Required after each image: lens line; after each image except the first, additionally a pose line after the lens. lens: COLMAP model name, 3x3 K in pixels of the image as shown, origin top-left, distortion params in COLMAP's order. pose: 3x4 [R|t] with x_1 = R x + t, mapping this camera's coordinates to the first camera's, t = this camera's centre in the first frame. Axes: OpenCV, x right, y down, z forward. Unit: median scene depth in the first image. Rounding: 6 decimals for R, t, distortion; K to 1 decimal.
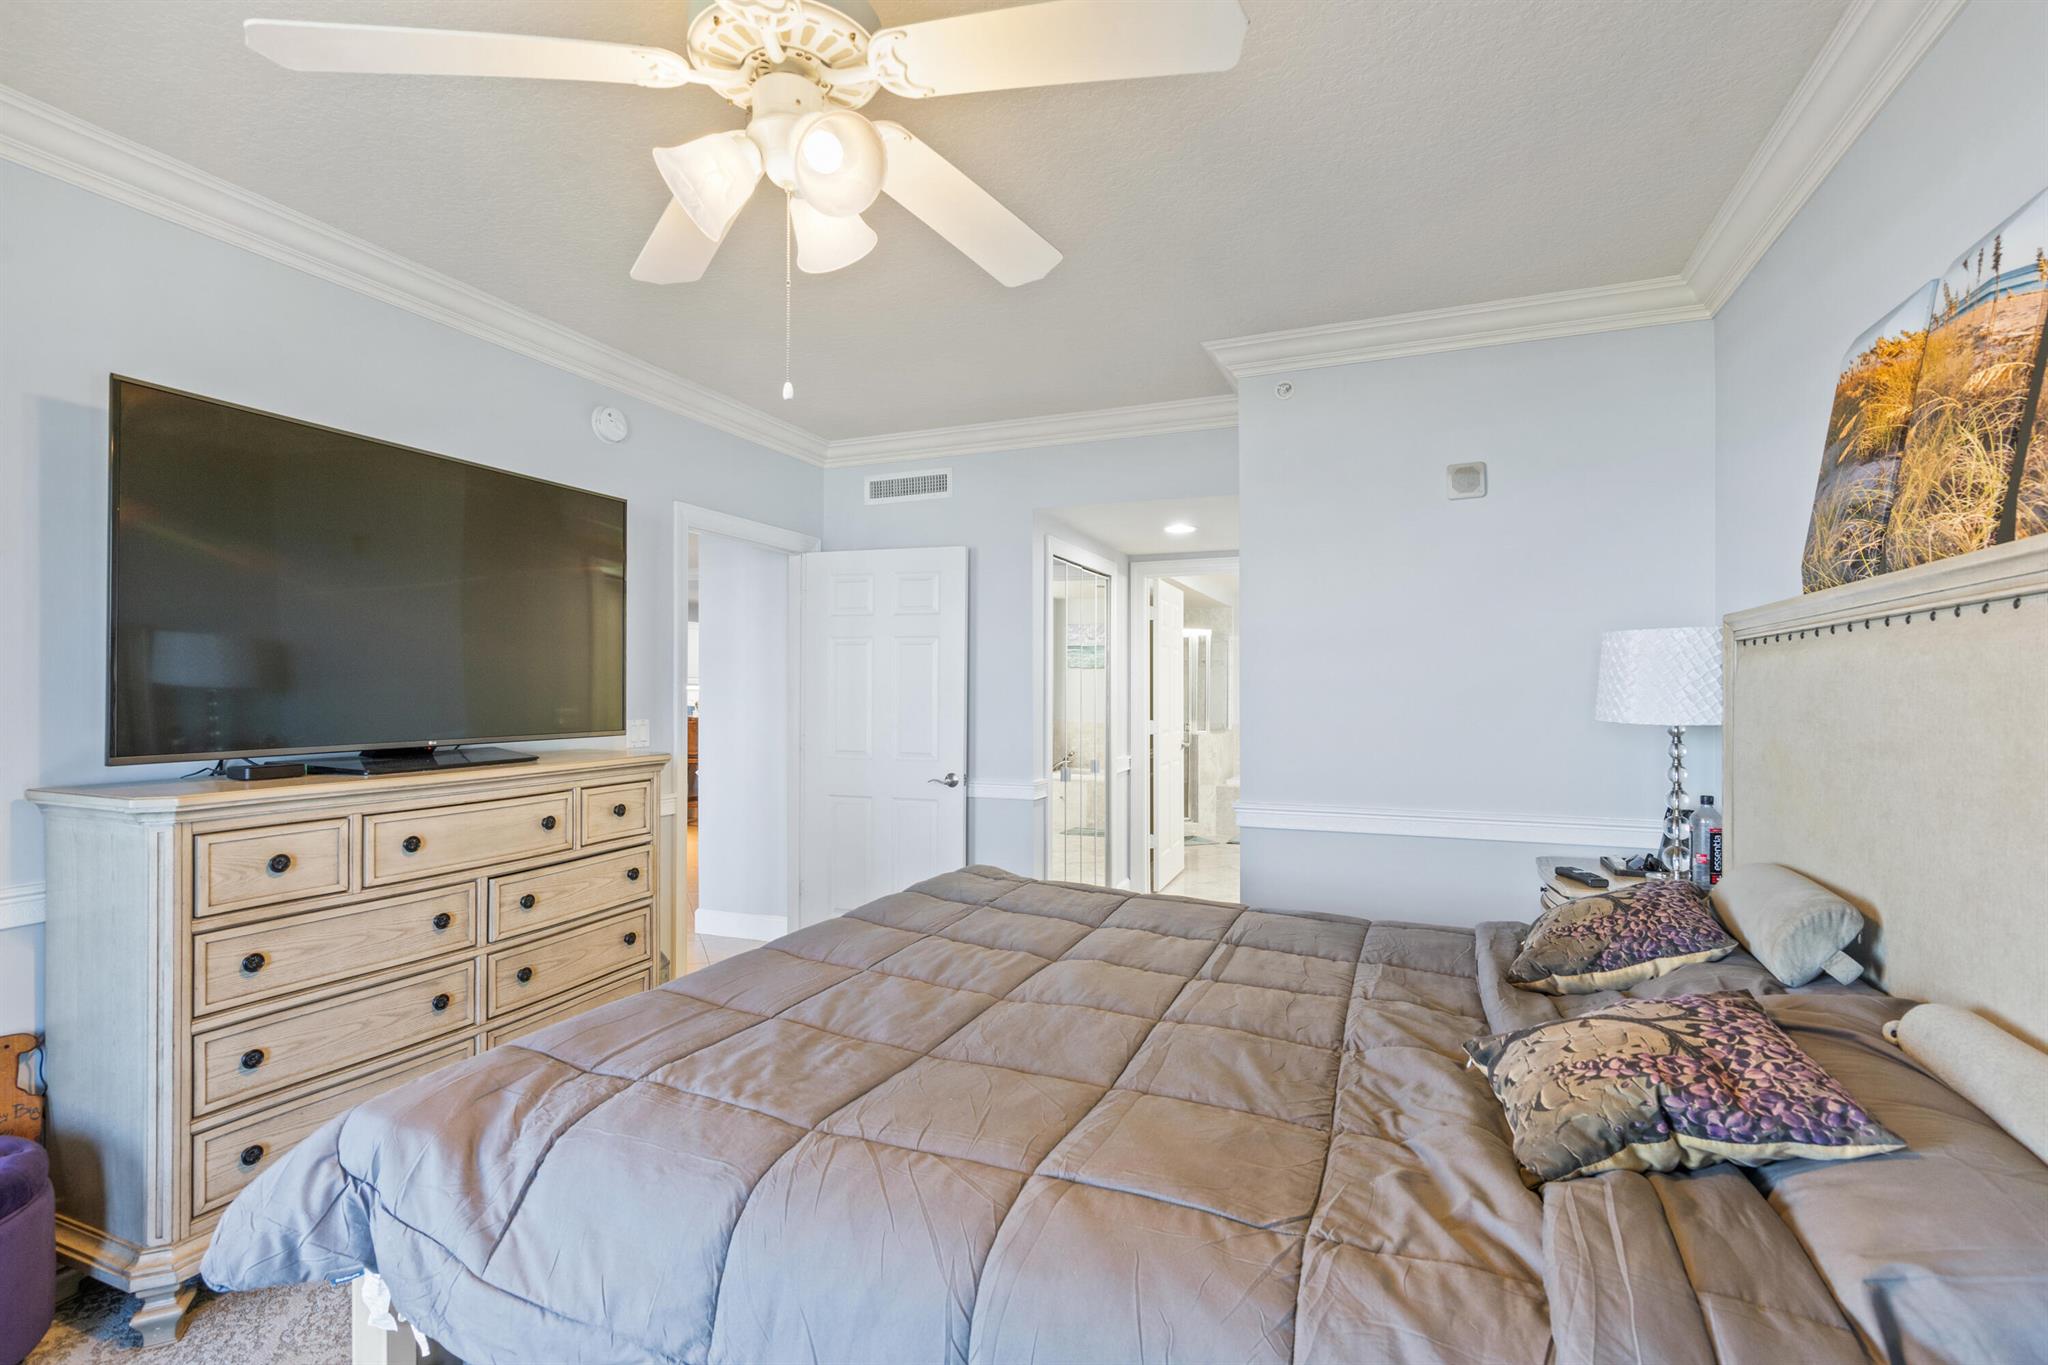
lens RADIAL K [[973.7, 0, 1025.3], [0, 973.7, 684.9], [0, 0, 1]] dist [-0.002947, 0.002878]
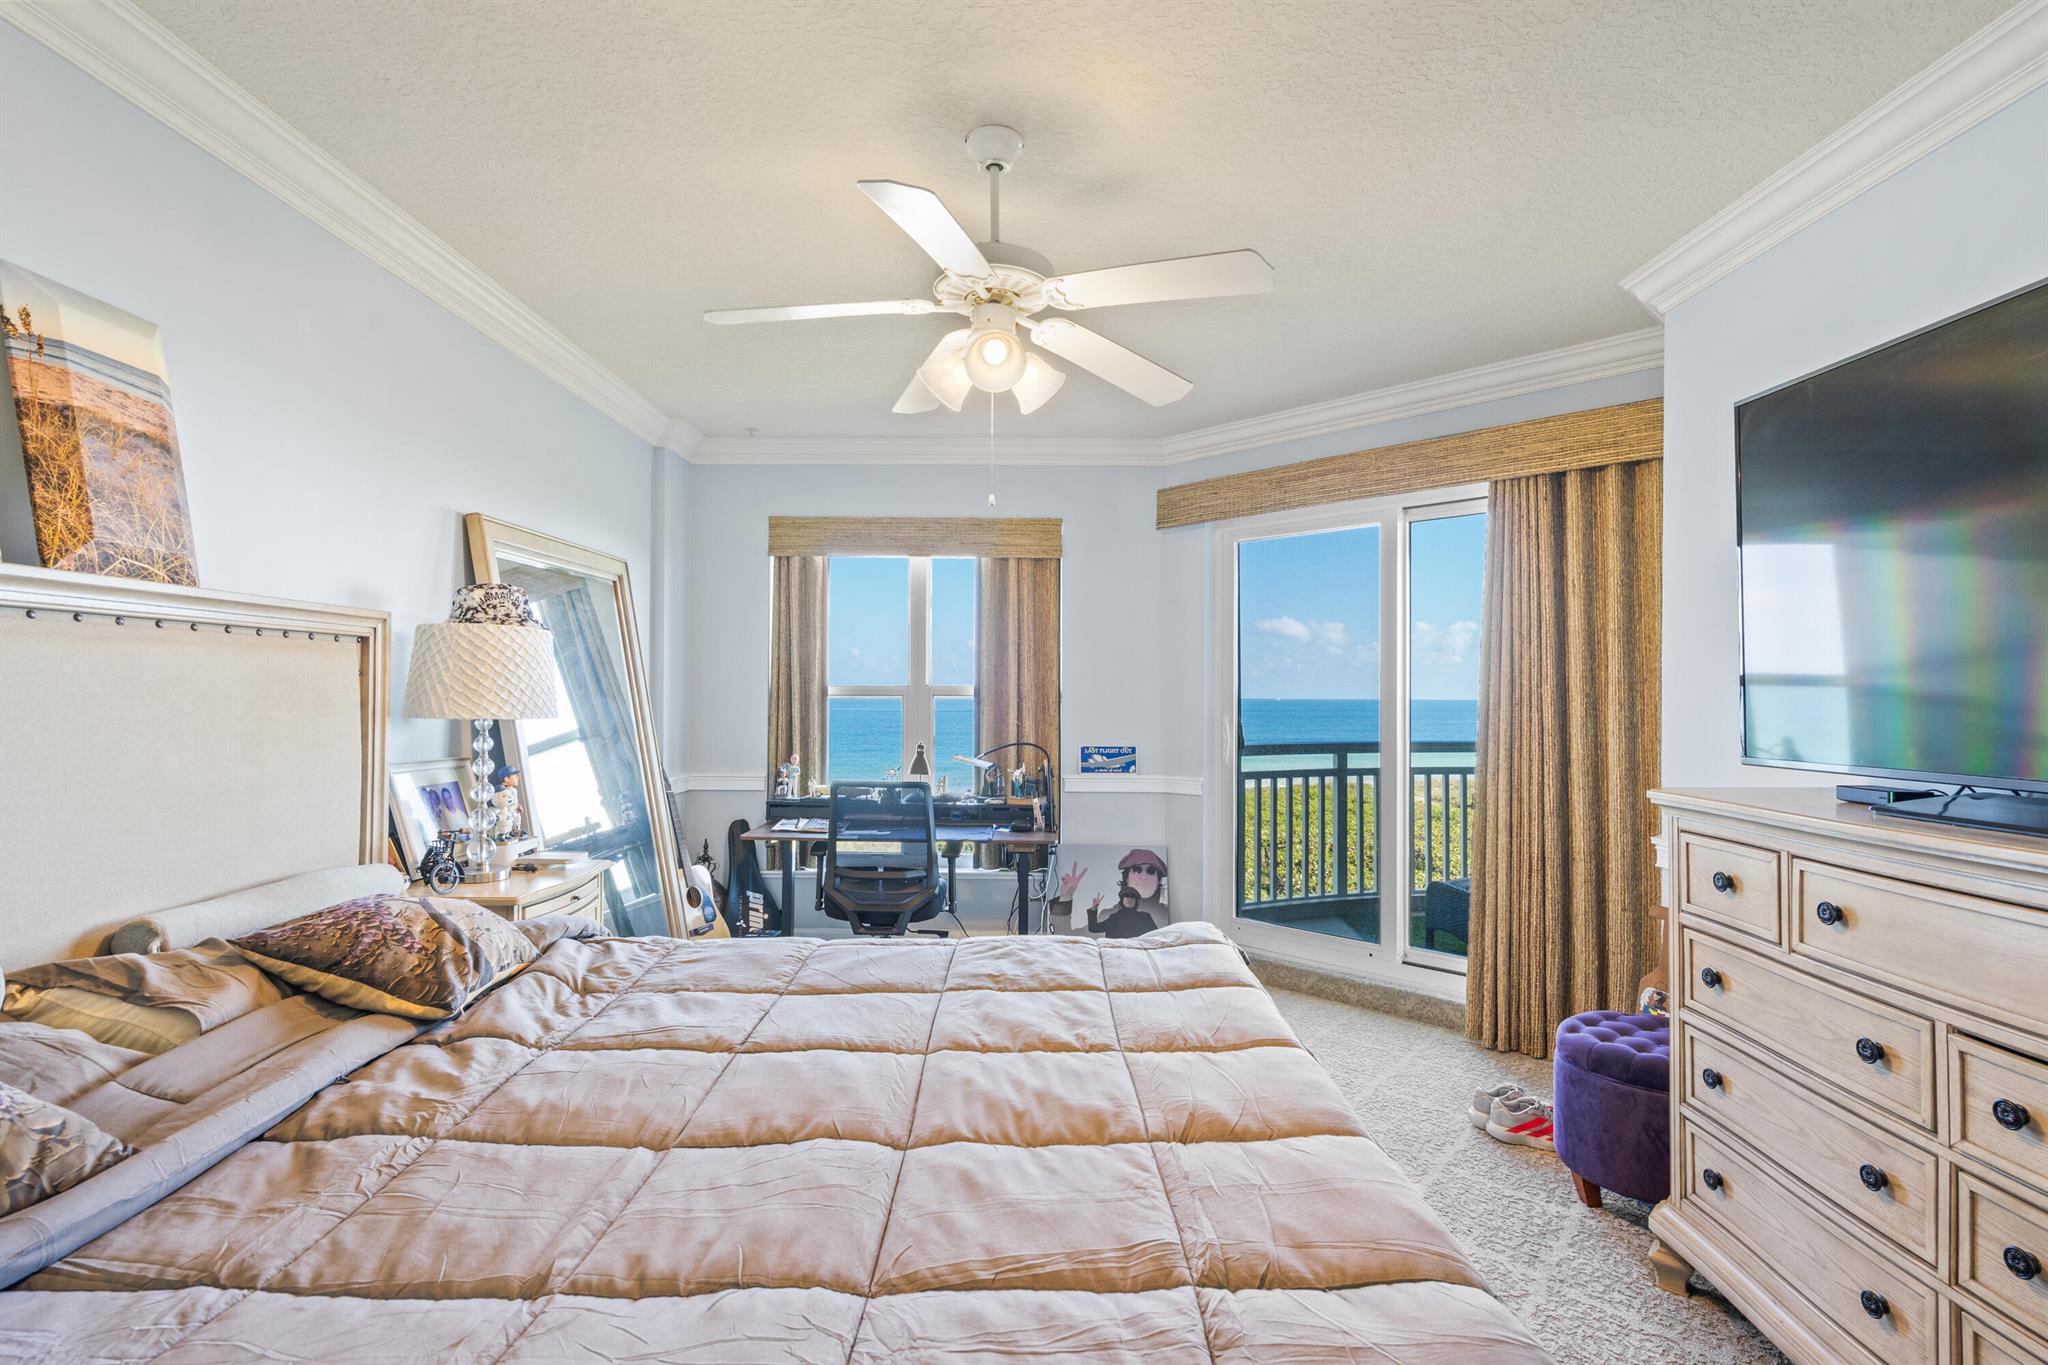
lens RADIAL K [[973.7, 0, 1028.4], [0, 973.7, 682.3], [0, 0, 1]] dist [-0.002947, 0.002878]
pose [[-0.929264, -0.010525, -0.369267, 0.162960], [-0.006184, 0.999897, -0.012938, 0.009063], [0.369365, -0.009739, -0.929233, 1.396266]]
